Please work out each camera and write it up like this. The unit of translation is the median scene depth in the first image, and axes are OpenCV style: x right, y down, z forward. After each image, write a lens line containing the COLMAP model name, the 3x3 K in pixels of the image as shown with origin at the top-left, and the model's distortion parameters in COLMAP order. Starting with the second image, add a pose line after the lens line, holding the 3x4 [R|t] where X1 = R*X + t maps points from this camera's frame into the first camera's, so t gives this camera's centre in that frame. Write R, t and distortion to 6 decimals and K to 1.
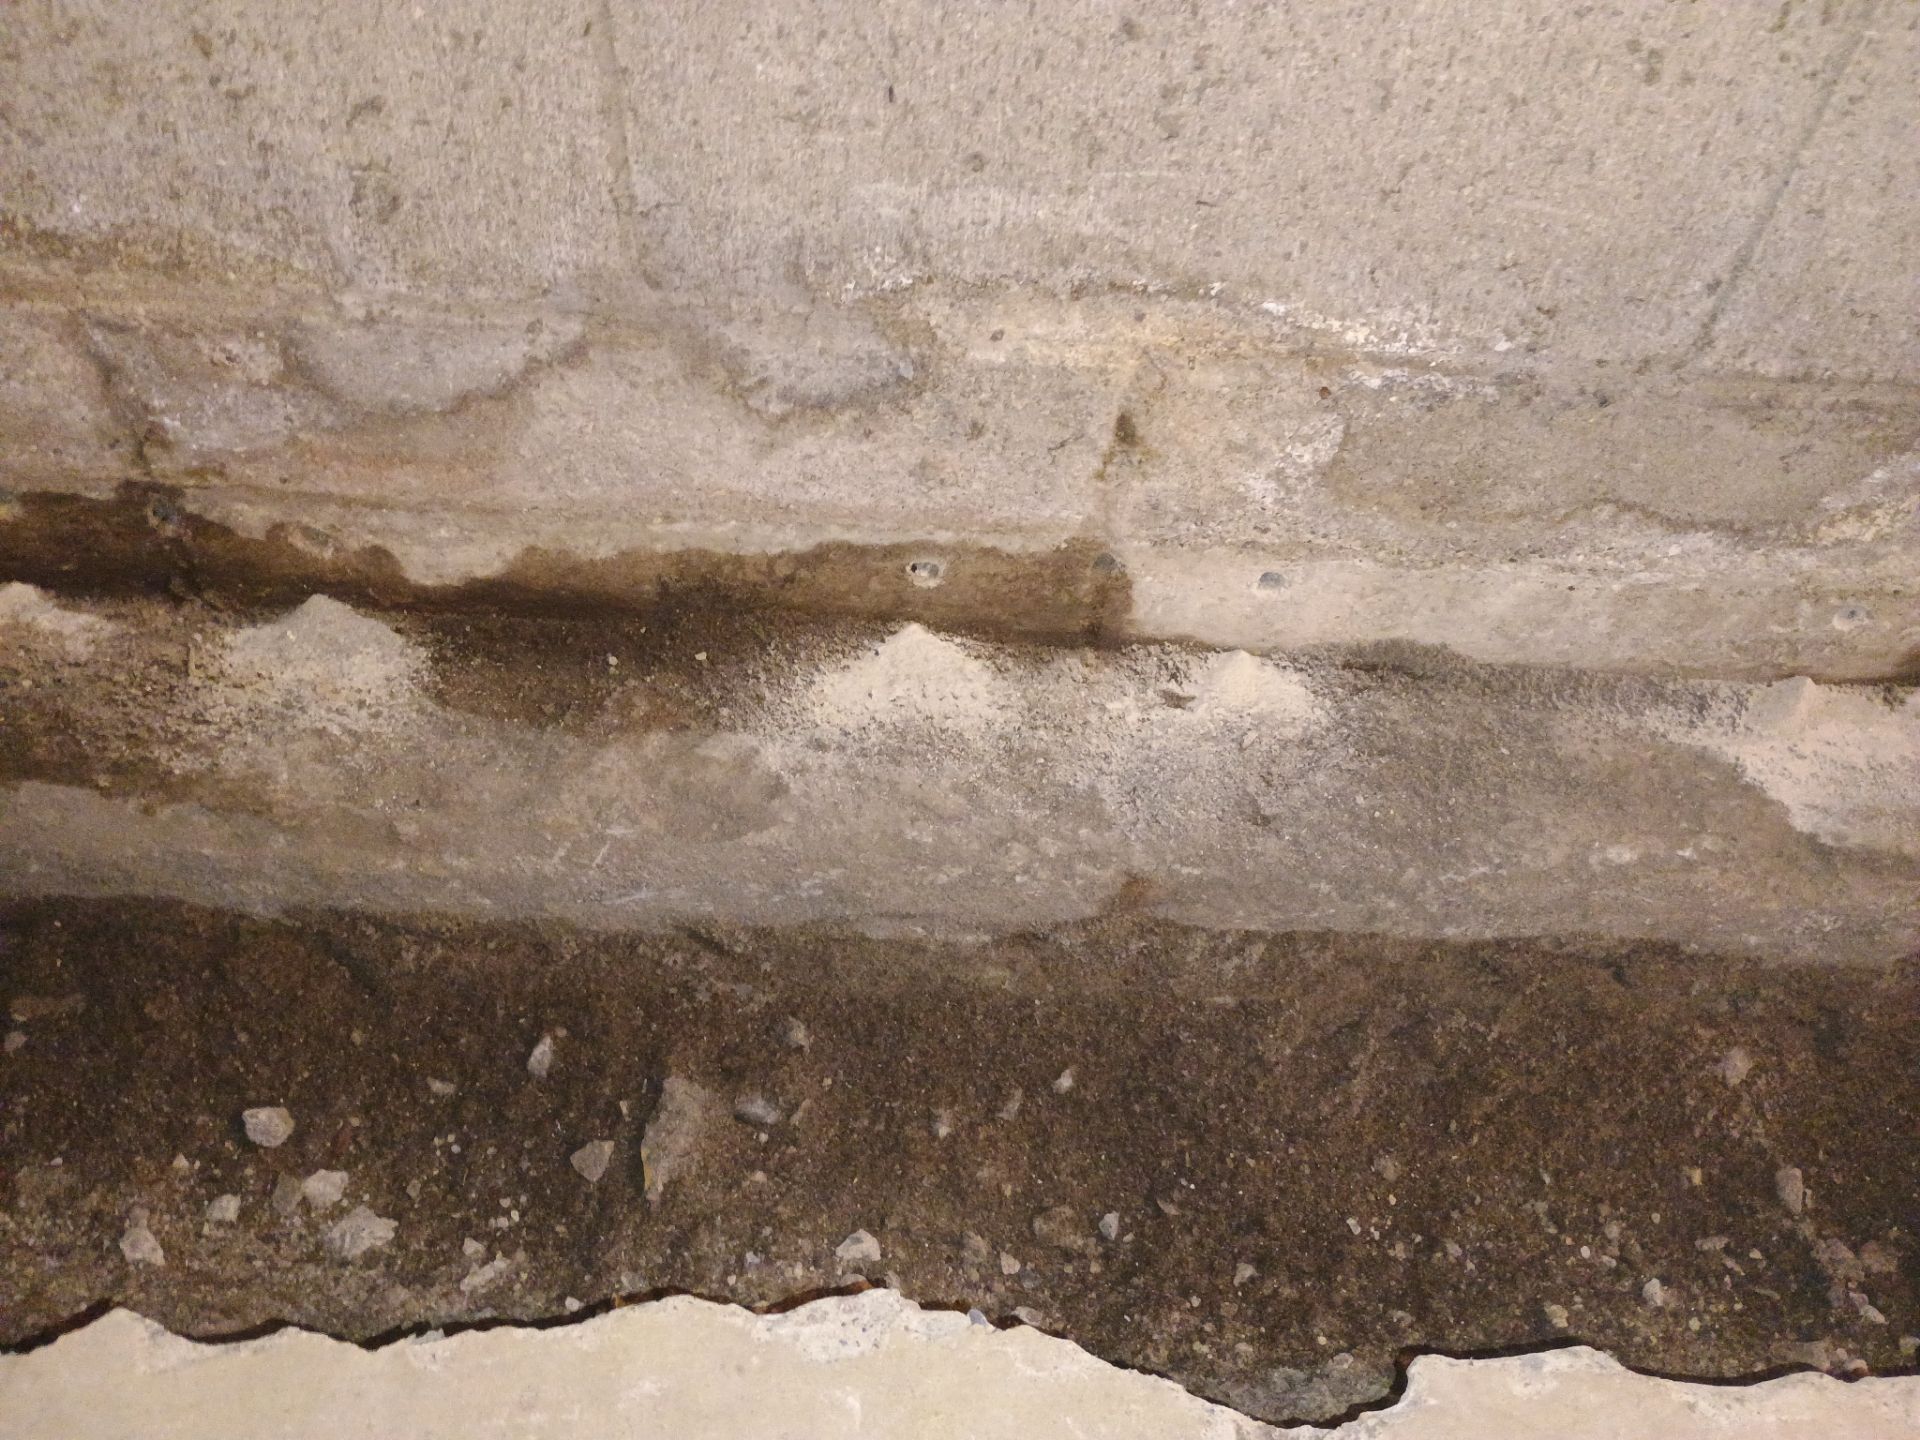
lens RADIAL K [[1652.3, 0, 966.6], [0, 1652.3, 722.2], [0, 0, 1]] dist [0.059205, -0.066835]
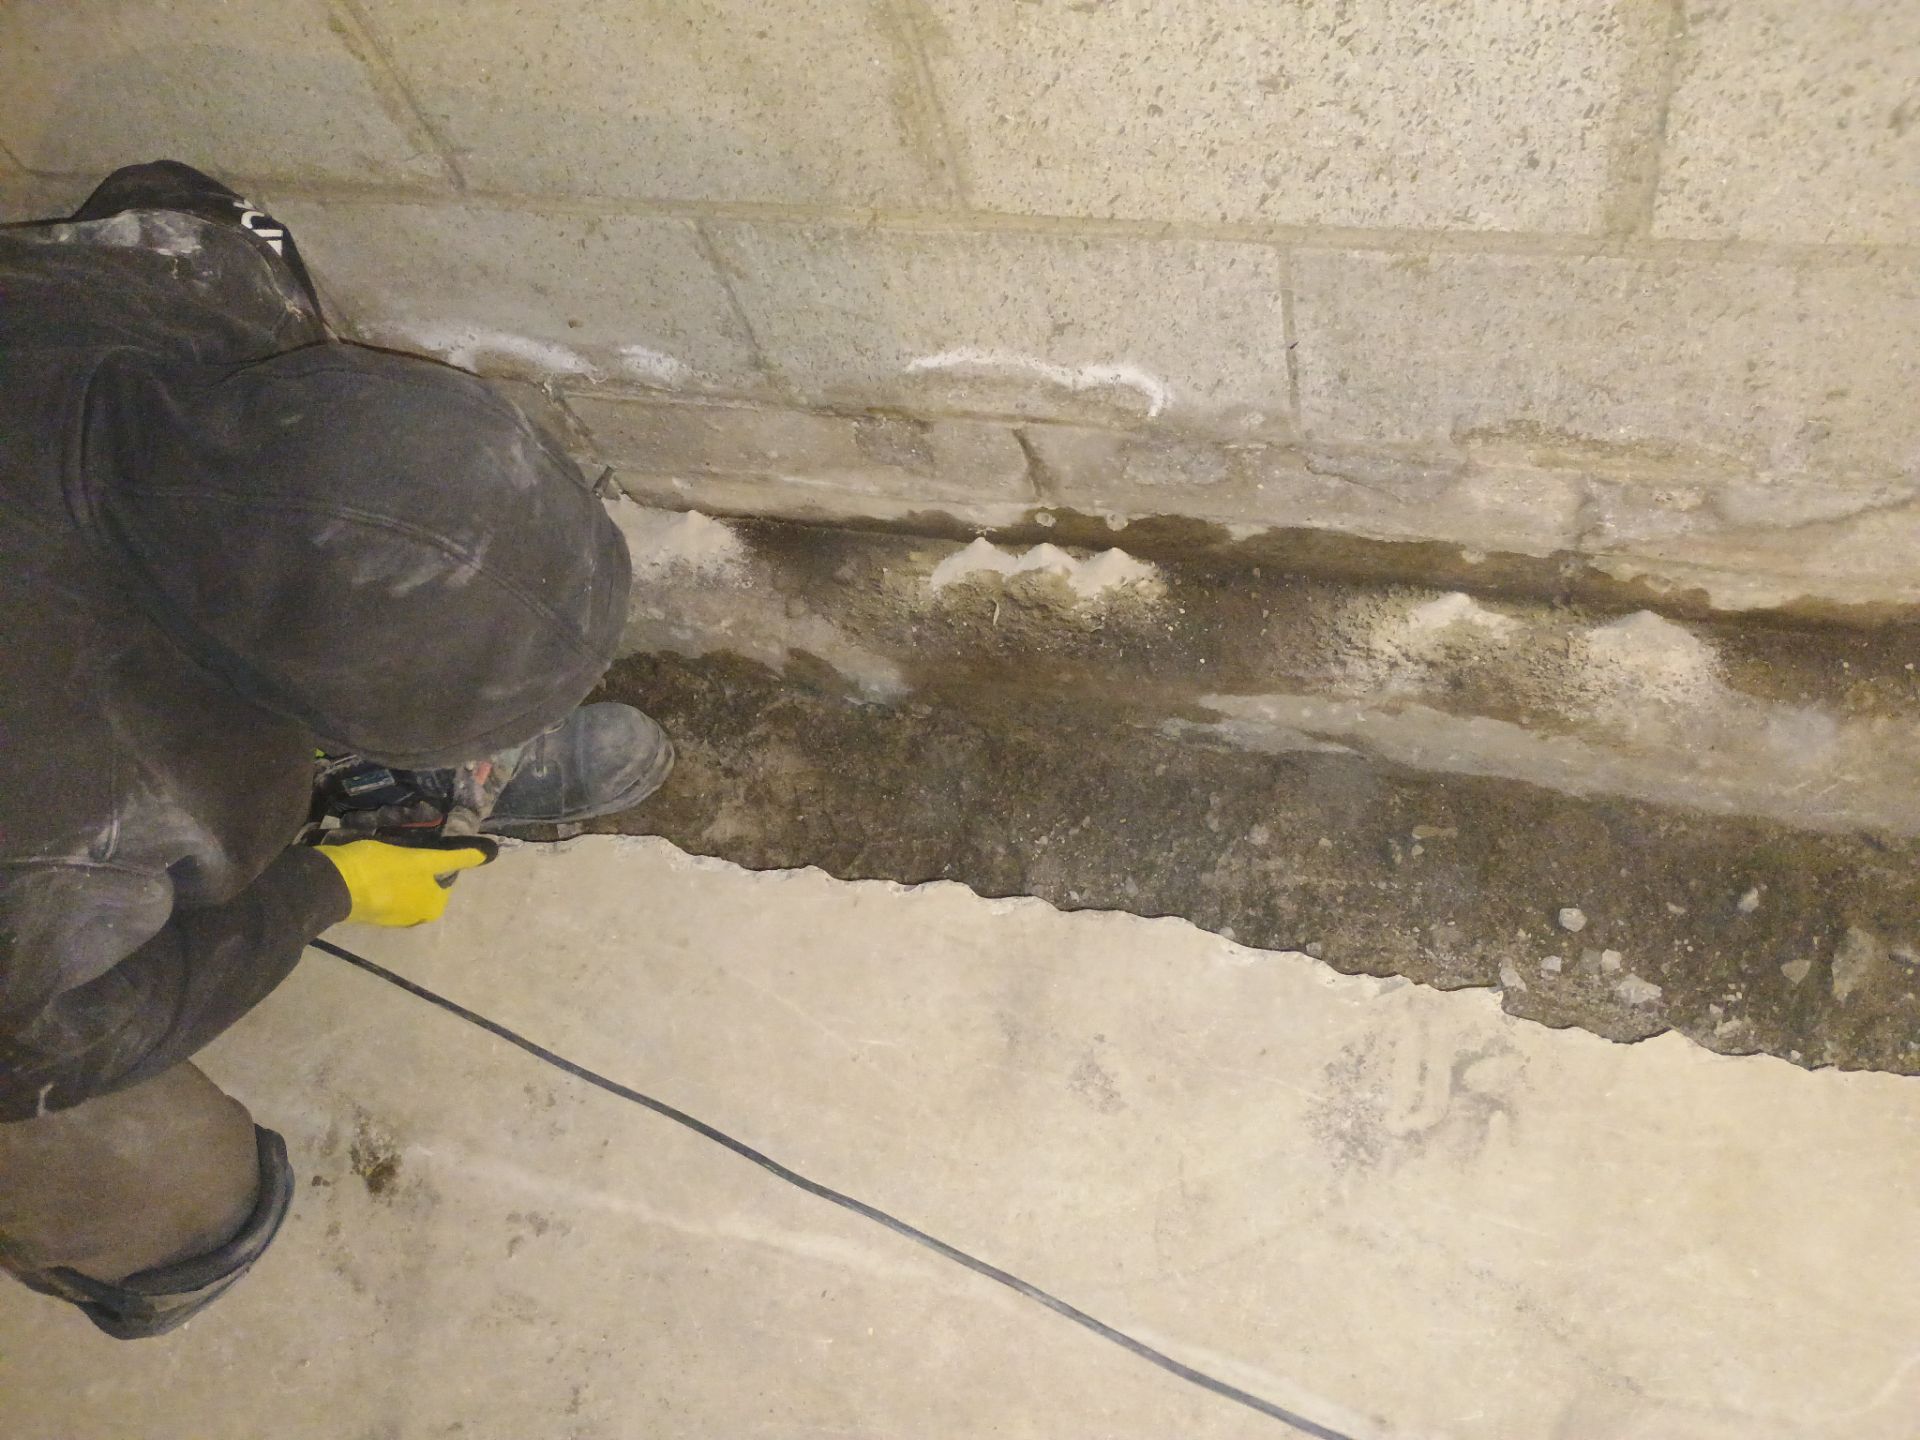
lens RADIAL K [[1652.3, 0, 966.6], [0, 1652.3, 722.2], [0, 0, 1]] dist [0.059205, -0.066835]
pose [[0.929802, 0.092855, -0.356155, -0.421983], [-0.031925, 0.984353, 0.173290, -0.232737], [0.366673, -0.149755, 0.918218, -0.760924]]
